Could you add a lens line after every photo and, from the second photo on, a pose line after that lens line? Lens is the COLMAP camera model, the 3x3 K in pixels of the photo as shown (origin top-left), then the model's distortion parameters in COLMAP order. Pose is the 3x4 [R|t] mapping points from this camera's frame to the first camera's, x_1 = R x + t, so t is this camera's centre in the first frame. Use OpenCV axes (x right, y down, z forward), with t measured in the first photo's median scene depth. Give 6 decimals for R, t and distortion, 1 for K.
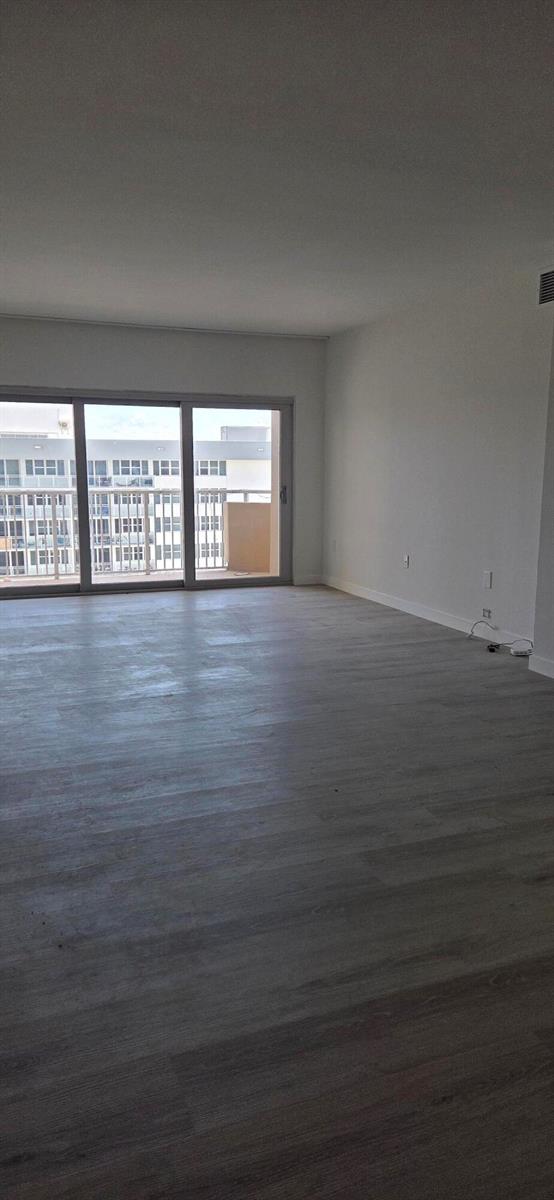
lens RADIAL K [[806.8, 0, 282.3], [0, 806.8, 597.1], [0, 0, 1]] dist [0.066393, -0.063020]
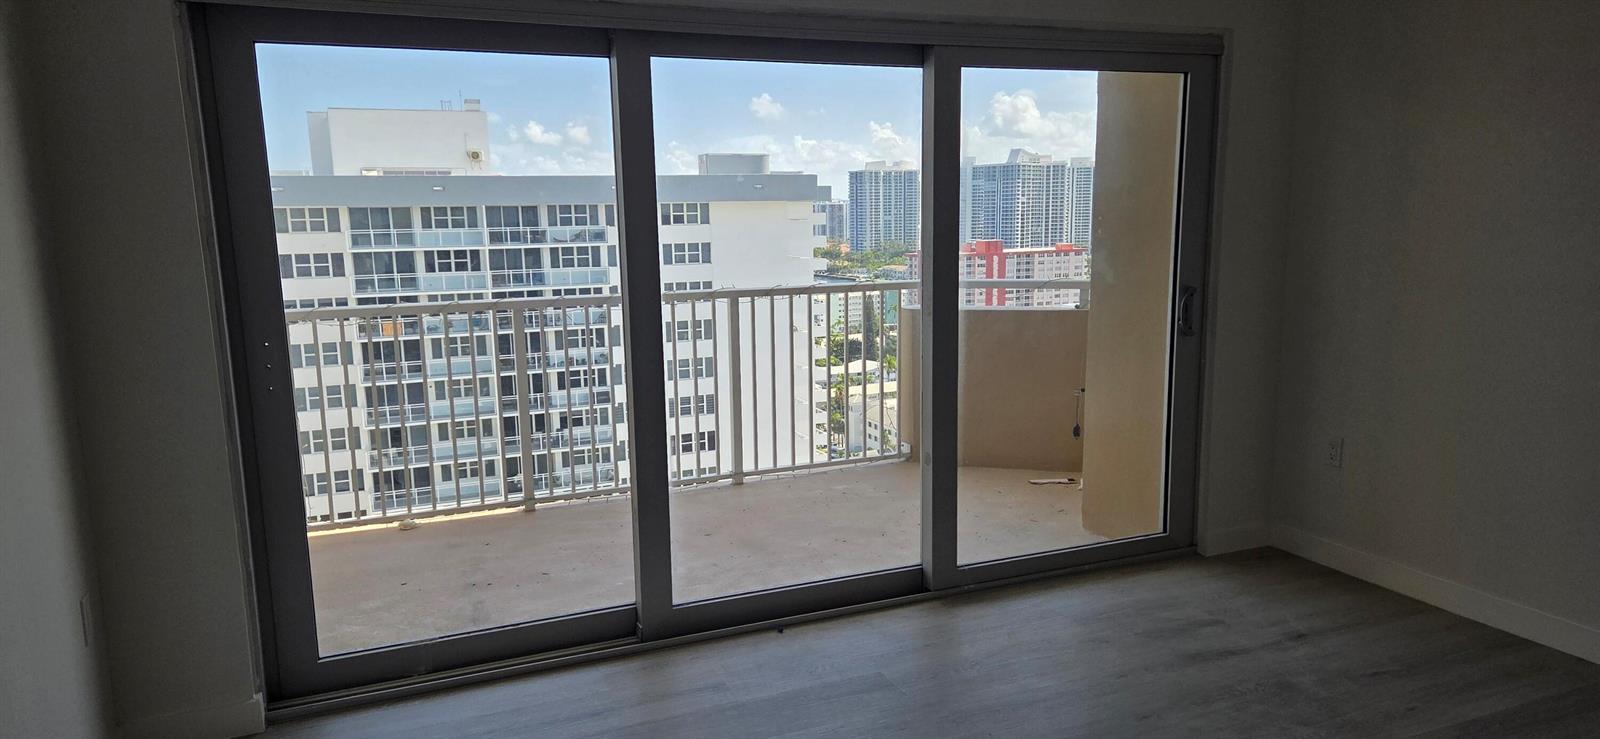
lens RADIAL K [[1135.9, 0, 846.1], [0, 1135.9, 410.8], [0, 0, 1]] dist [0.041613, 0.000623]
pose [[0.998612, -0.026469, 0.045532, -0.175449], [0.025771, 0.999542, 0.015842, -0.097011], [-0.045930, -0.014646, 0.998837, 0.510810]]
